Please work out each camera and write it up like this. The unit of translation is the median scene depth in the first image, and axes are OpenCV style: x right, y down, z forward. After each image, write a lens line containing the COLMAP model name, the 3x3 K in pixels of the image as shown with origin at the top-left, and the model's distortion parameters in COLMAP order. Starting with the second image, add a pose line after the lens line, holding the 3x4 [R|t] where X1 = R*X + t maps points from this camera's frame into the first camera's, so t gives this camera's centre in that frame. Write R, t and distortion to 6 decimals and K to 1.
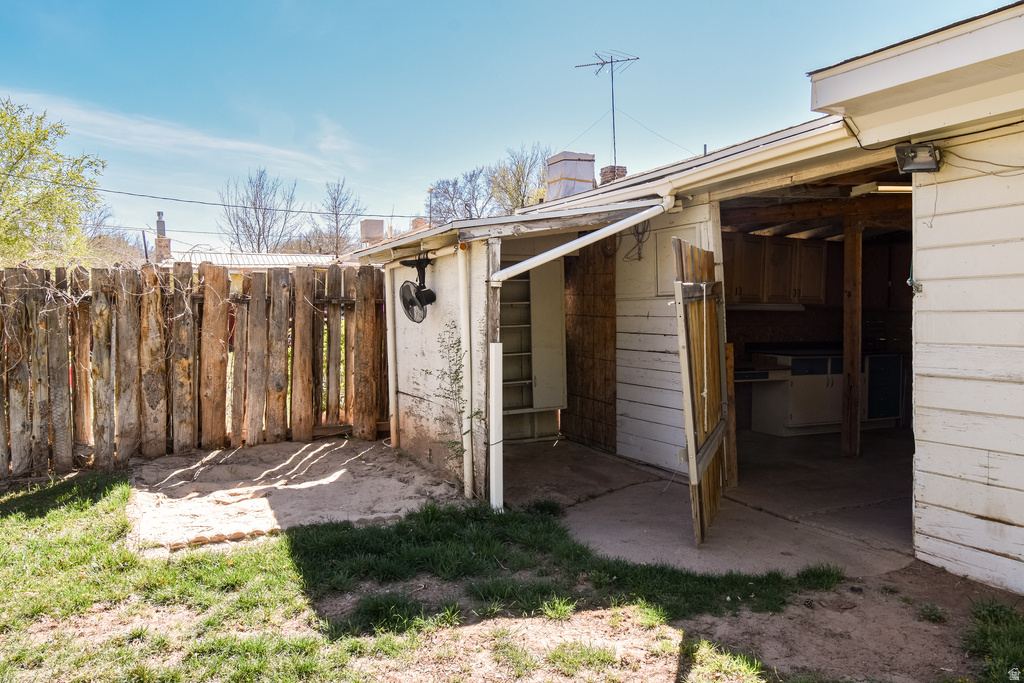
lens RADIAL K [[728.6, 0, 518.1], [0, 728.6, 341.2], [0, 0, 1]] dist [-0.009962, -0.000771]
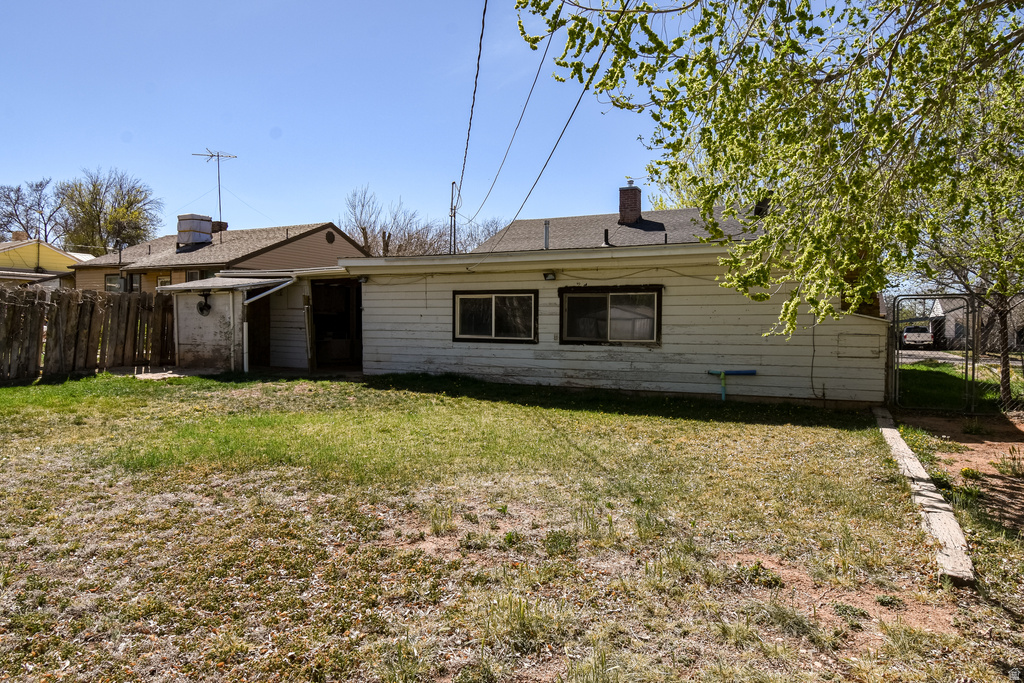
lens RADIAL K [[631.1, 0, 518.9], [0, 631.1, 337.9], [0, 0, 1]] dist [-0.006886, -0.004581]
pose [[0.791649, -0.003021, 0.610969, -0.569303], [0.007095, 0.999966, -0.004249, 0.067073], [-0.610936, 0.007699, 0.791643, -1.436329]]
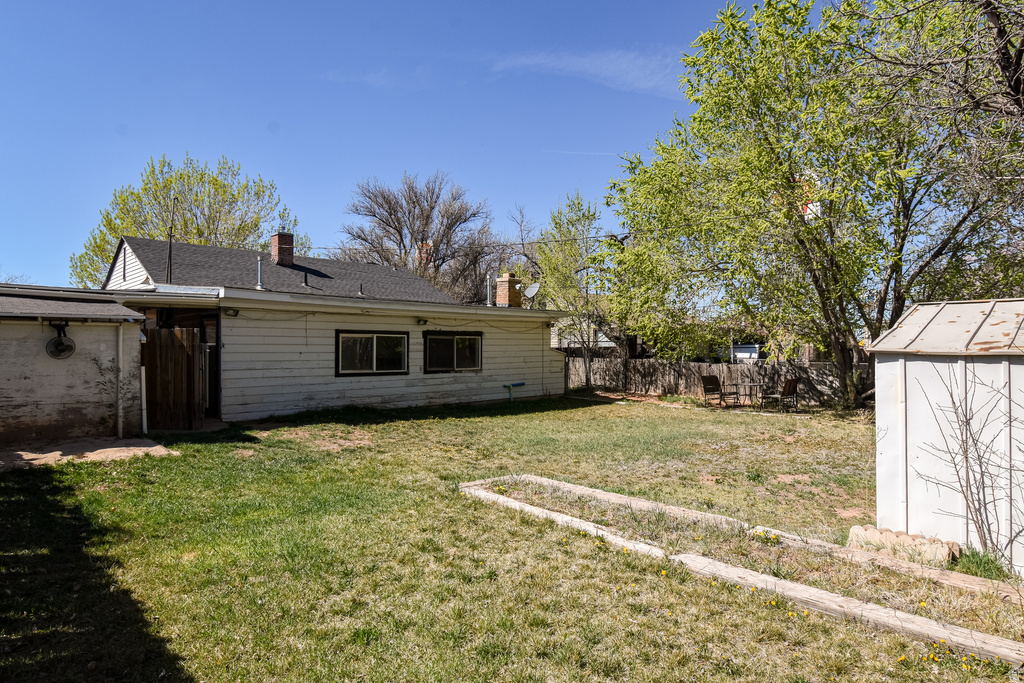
lens RADIAL K [[608.1, 0, 511.8], [0, 608.1, 344.2], [0, 0, 1]] dist [-0.000025, -0.000545]
pose [[-0.322191, 0.009689, 0.946625, -1.653296], [0.029585, 0.999562, -0.000162, -0.024198], [-0.946212, 0.027954, -0.322337, 0.362152]]
